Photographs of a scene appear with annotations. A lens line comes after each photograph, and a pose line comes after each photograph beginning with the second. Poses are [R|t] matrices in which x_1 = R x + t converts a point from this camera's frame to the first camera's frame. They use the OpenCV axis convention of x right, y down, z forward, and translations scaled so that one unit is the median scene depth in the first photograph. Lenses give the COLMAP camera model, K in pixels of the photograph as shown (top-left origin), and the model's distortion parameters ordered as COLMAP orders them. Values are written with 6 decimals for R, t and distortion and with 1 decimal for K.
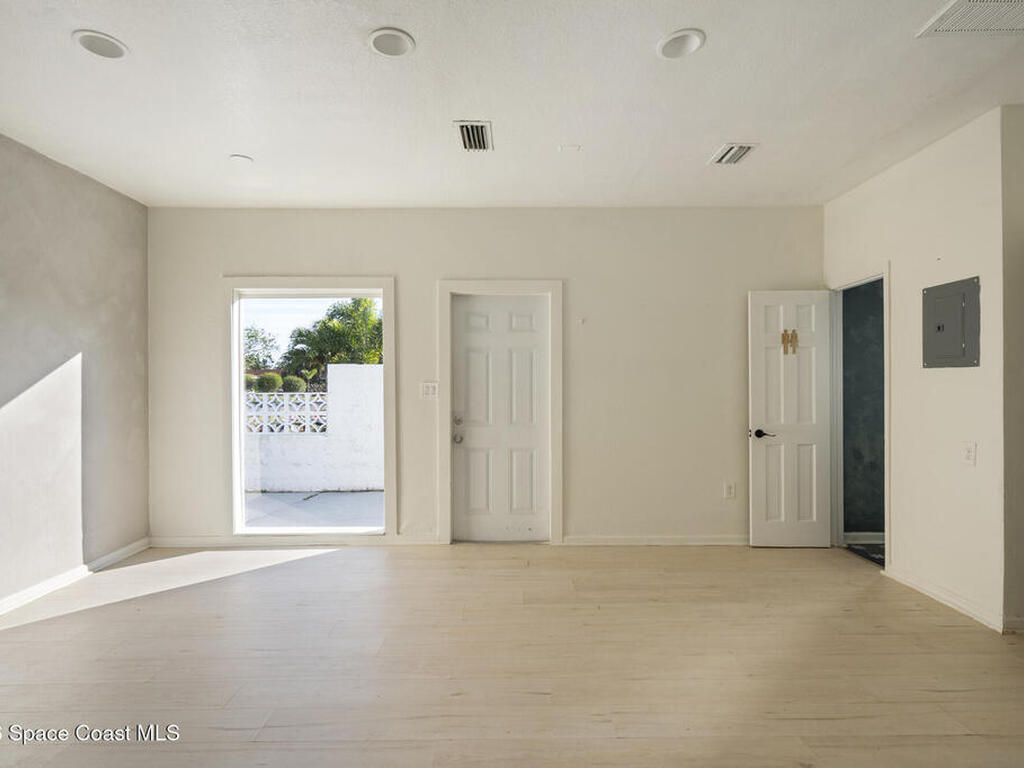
lens RADIAL K [[521.6, 0, 512.6], [0, 521.6, 391.0], [0, 0, 1]] dist [-0.002172, 0.003438]
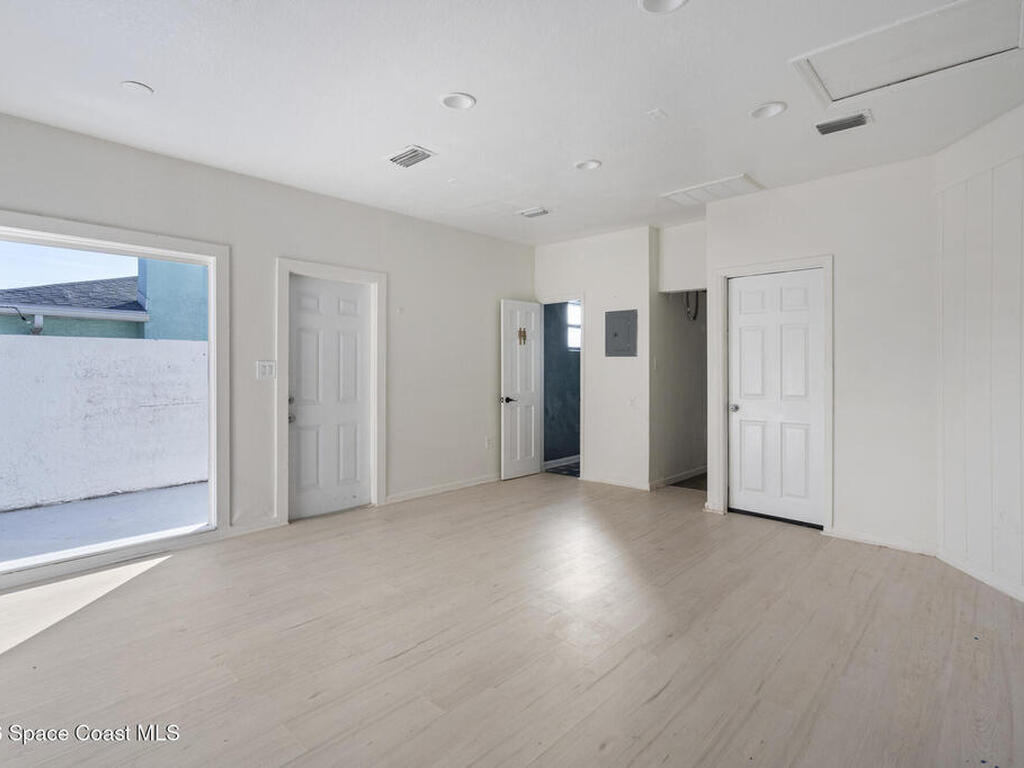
lens RADIAL K [[521.6, 0, 521.3], [0, 521.6, 373.3], [0, 0, 1]] dist [-0.002172, 0.003438]
pose [[0.684785, -0.005746, 0.728723, -0.539128], [0.004523, 0.999983, 0.003635, 0.004189], [-0.728732, 0.000807, 0.684799, -0.003938]]
